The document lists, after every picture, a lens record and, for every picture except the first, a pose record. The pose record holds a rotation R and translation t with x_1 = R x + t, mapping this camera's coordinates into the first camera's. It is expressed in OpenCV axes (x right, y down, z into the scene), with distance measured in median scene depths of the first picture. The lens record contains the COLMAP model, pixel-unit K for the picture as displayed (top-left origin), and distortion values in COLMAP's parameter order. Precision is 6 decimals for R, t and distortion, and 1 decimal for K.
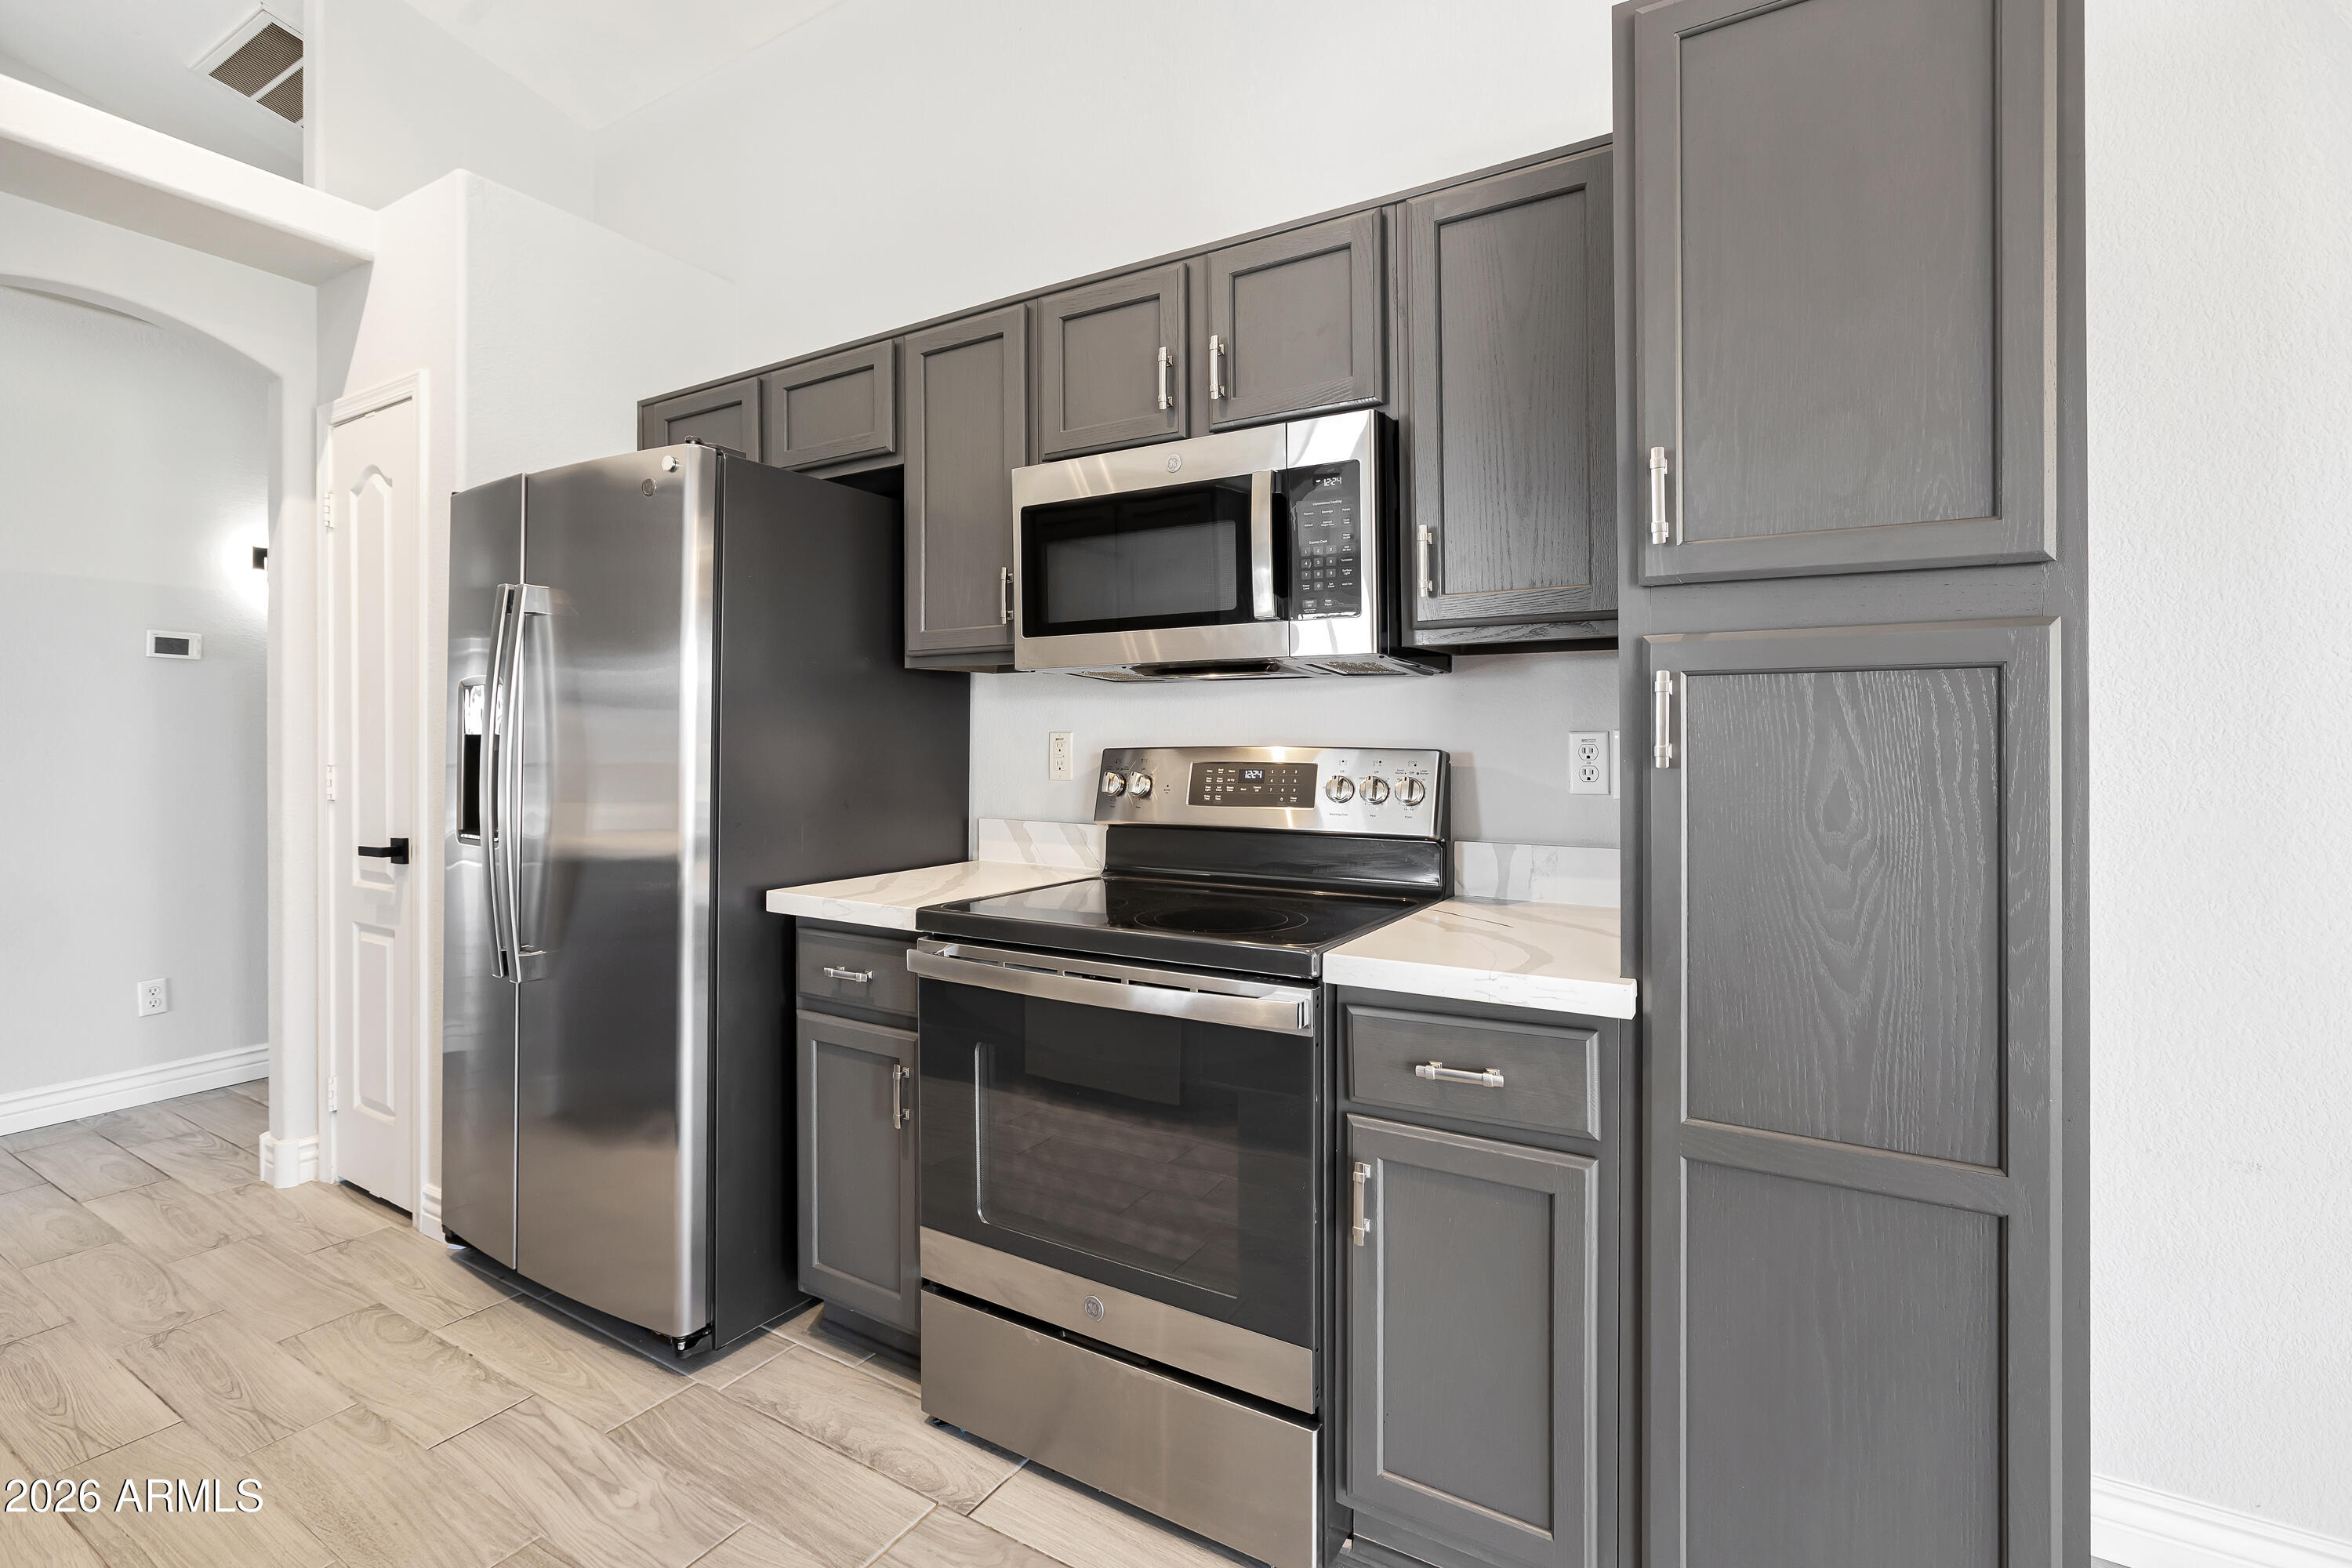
lens RADIAL K [[1099.0, 0, 1166.9], [0, 1099.0, 739.0], [0, 0, 1]] dist [-0.001188, 0.000963]
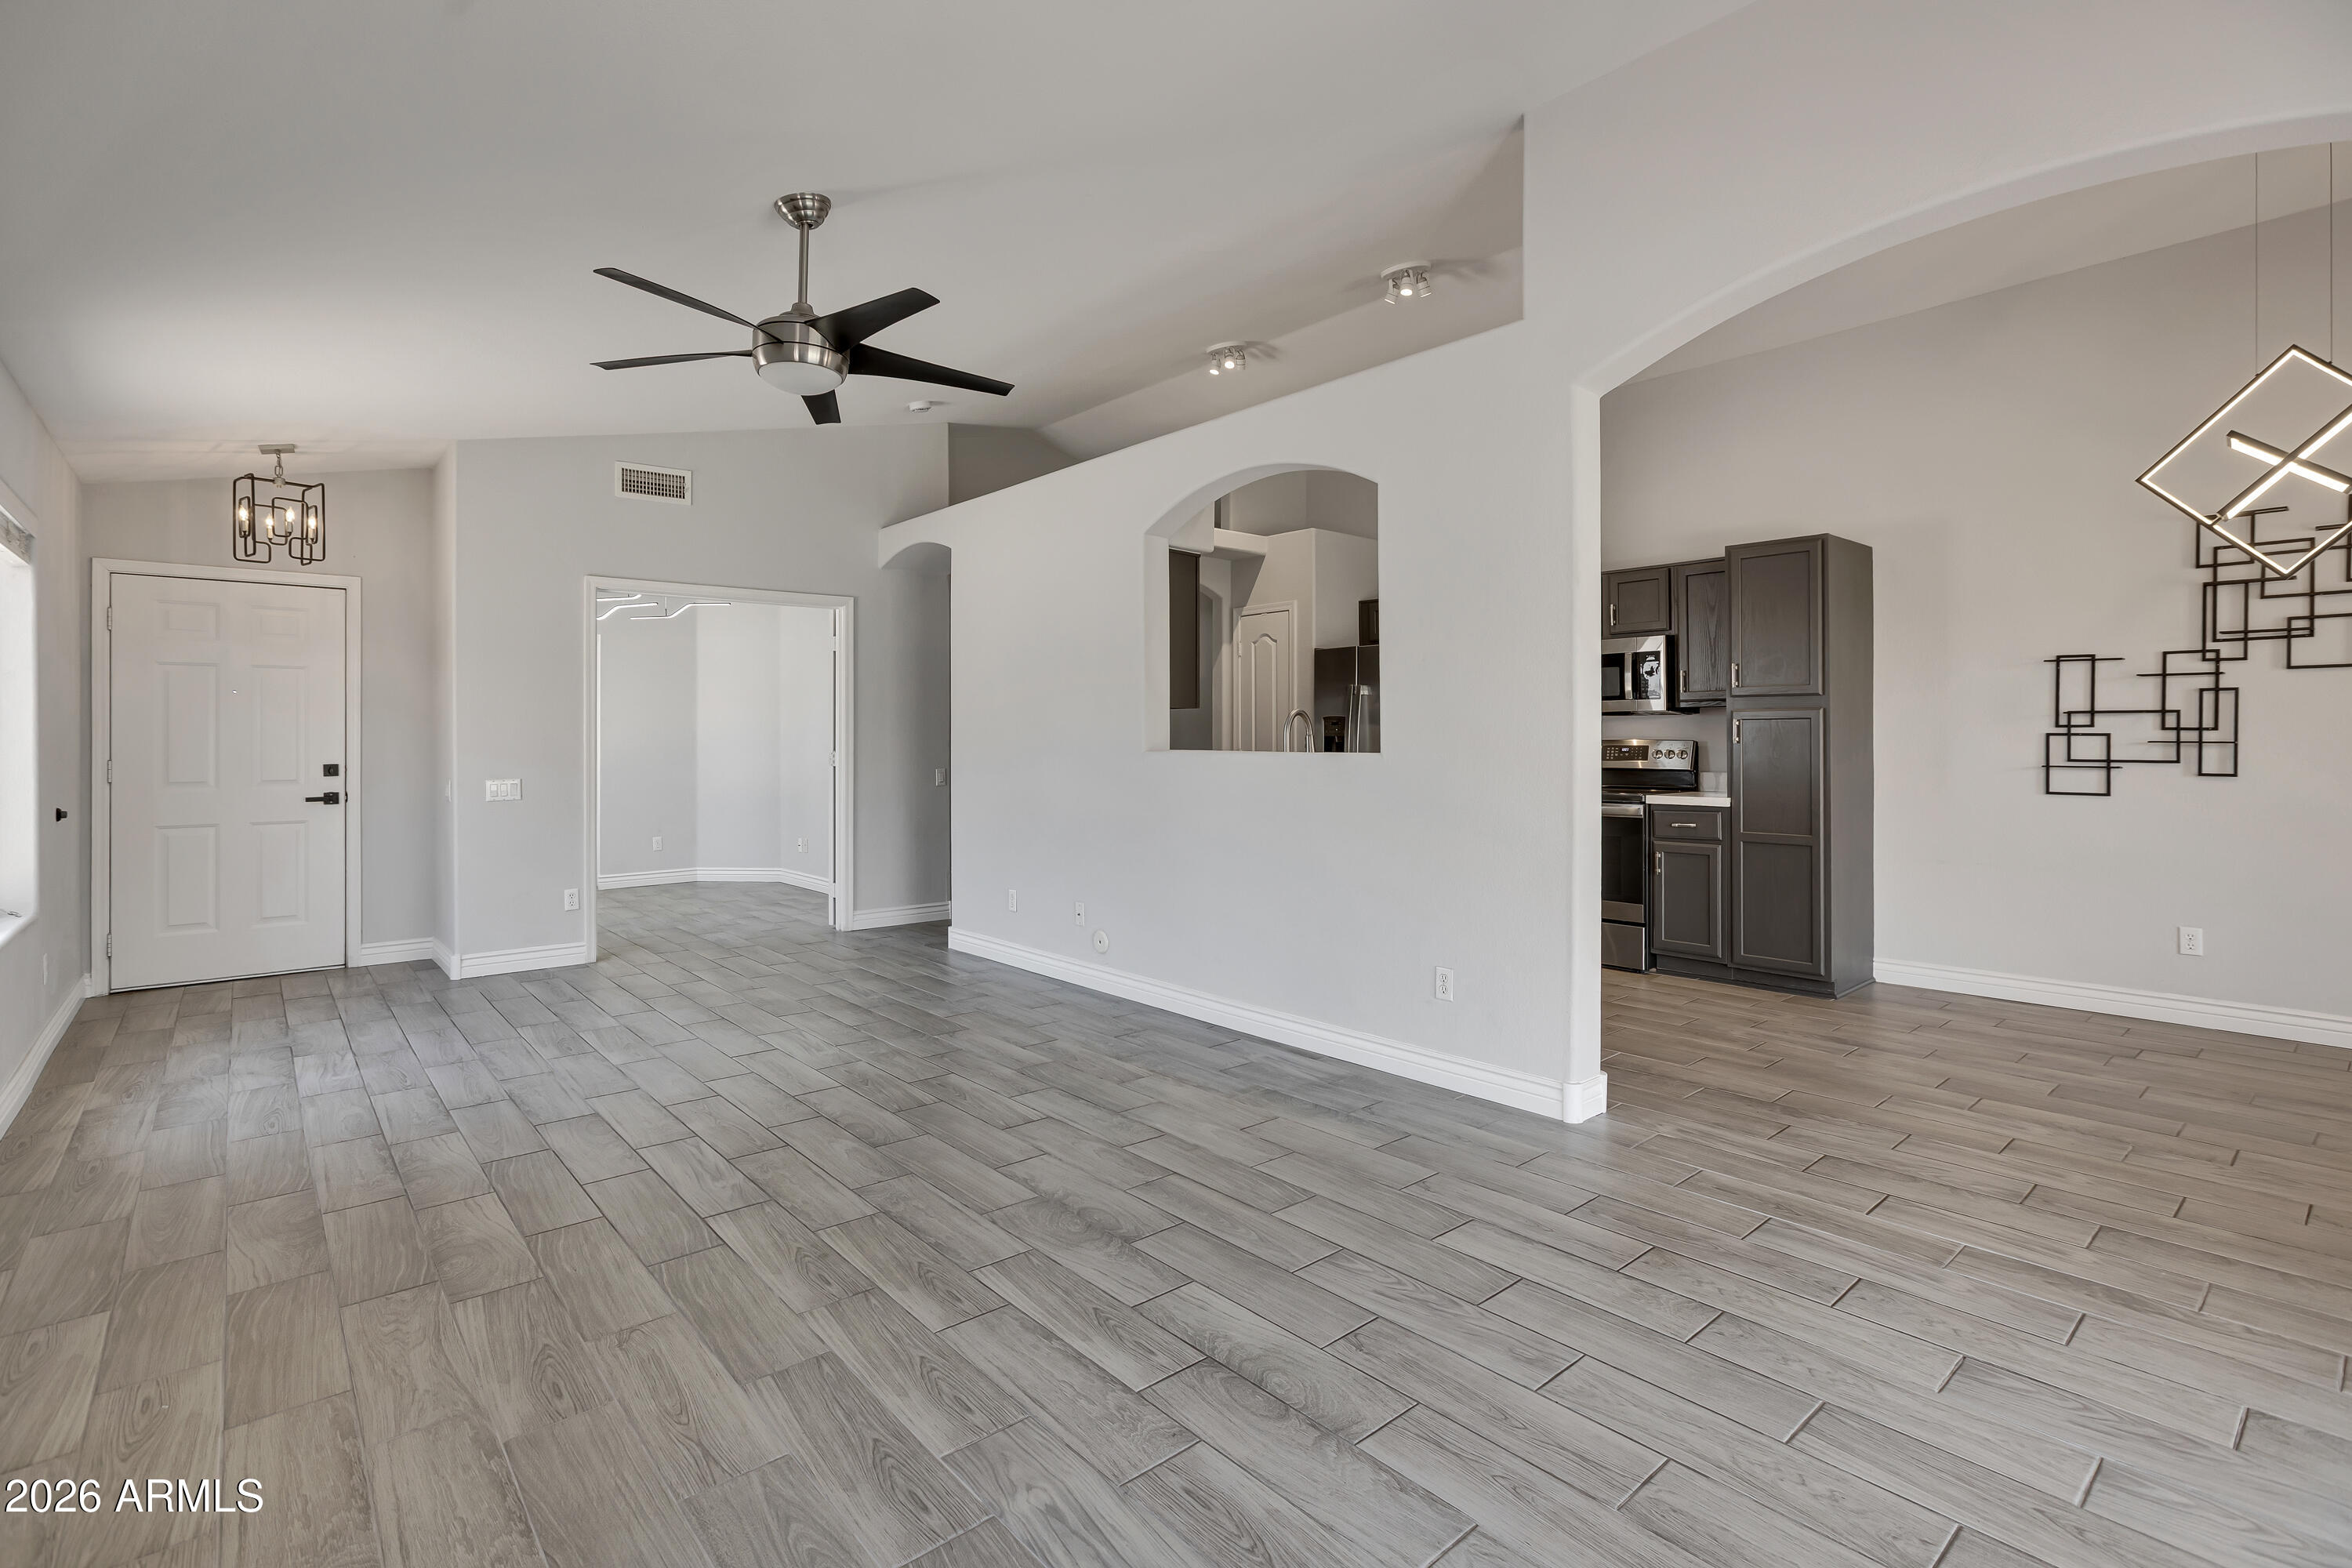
lens RADIAL K [[1099.0, 0, 1166.9], [0, 1099.0, 739.0], [0, 0, 1]] dist [-0.001188, 0.000963]
pose [[0.949330, -0.000653, -0.314279, -0.182393], [0.000068, 0.999998, -0.001875, 0.013084], [0.314280, 0.001758, 0.949329, -2.446631]]
